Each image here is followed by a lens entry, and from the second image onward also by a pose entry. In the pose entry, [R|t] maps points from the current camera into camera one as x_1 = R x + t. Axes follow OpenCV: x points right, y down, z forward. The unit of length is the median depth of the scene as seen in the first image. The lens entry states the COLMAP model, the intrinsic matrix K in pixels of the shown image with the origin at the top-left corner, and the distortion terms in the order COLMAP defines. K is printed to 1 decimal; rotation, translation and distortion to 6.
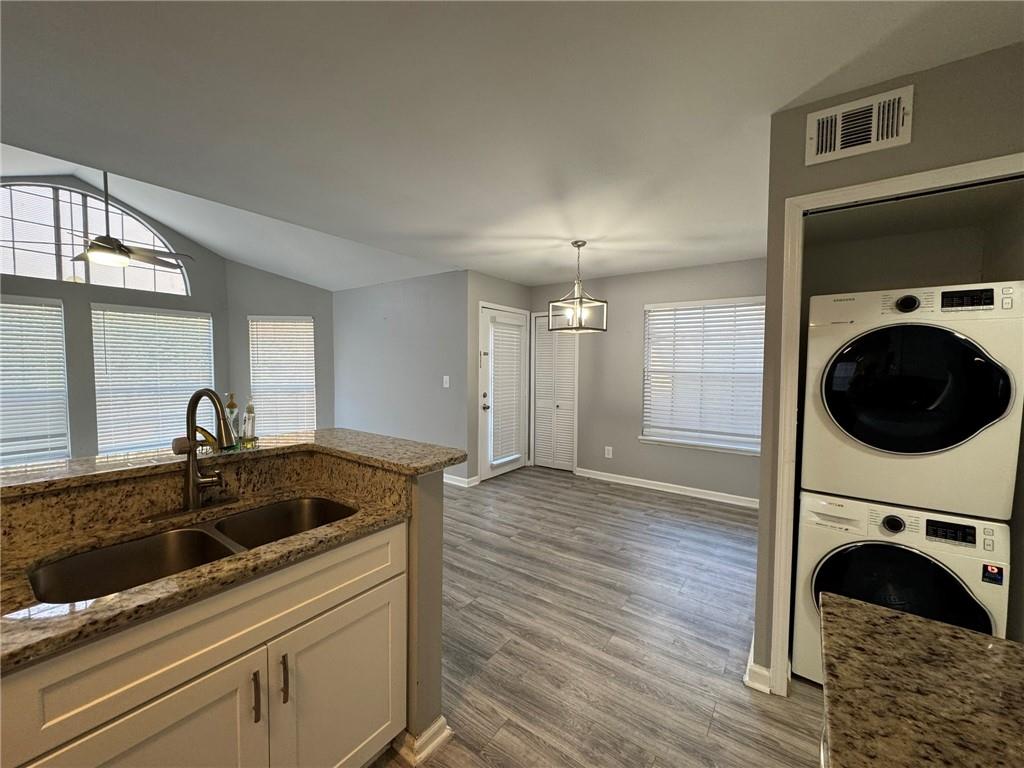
lens RADIAL K [[406.4, 0, 512.2], [0, 406.4, 383.6], [0, 0, 1]] dist [-0.002612, 0.000502]
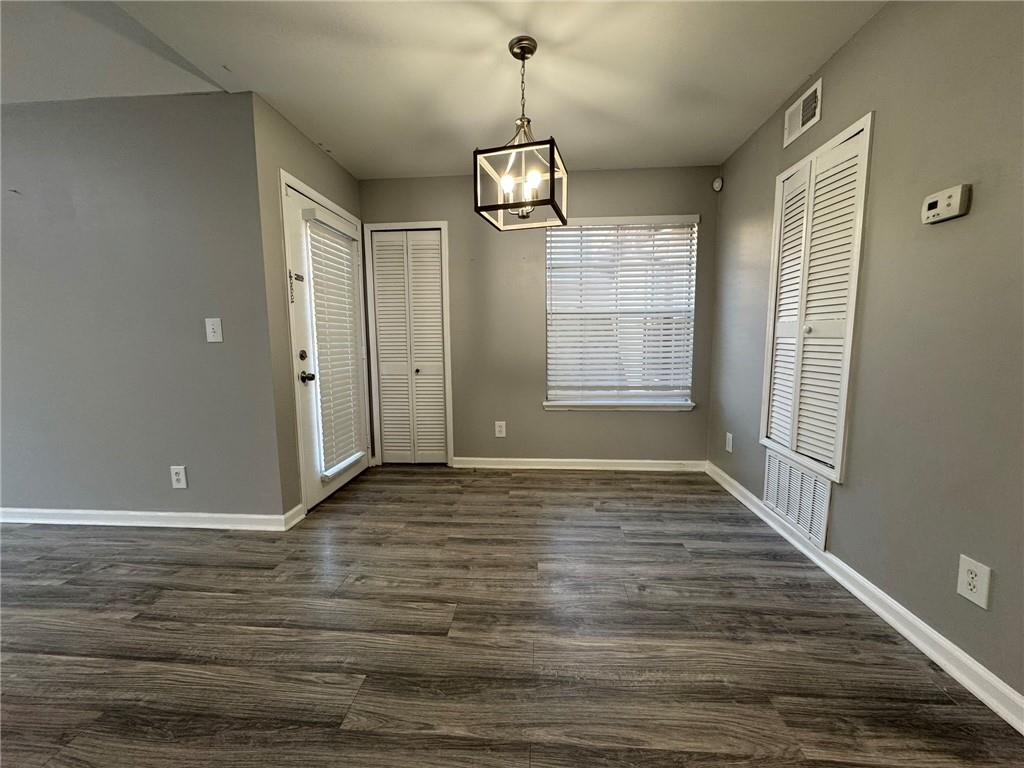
lens RADIAL K [[406.4, 0, 512.0], [0, 406.4, 383.7], [0, 0, 1]] dist [-0.002612, 0.000502]
pose [[0.852852, -0.073753, 0.516917, -0.127826], [0.041903, 0.996449, 0.073038, 0.043929], [-0.520468, -0.040630, 0.852914, 0.445258]]
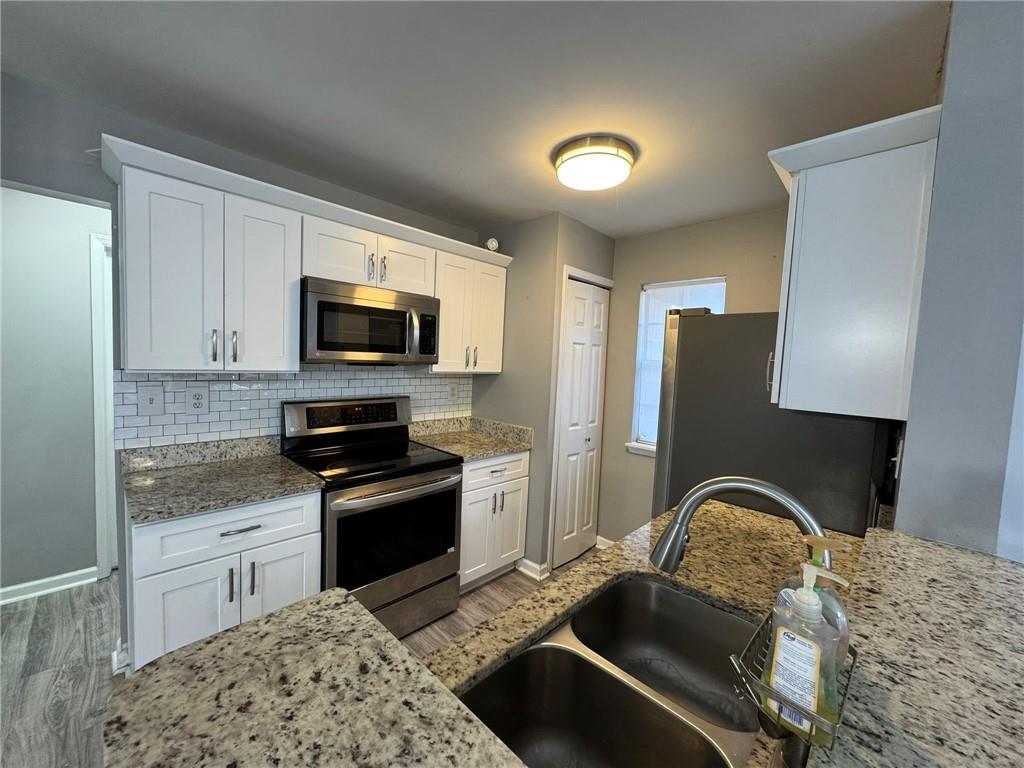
lens RADIAL K [[406.4, 0, 513.8], [0, 406.4, 381.1], [0, 0, 1]] dist [-0.002612, 0.000502]
pose [[-0.988436, -0.061299, 0.138699, -0.170703], [-0.046225, 0.992922, 0.109407, -0.045662], [-0.144423, 0.101730, -0.984273, 0.476546]]
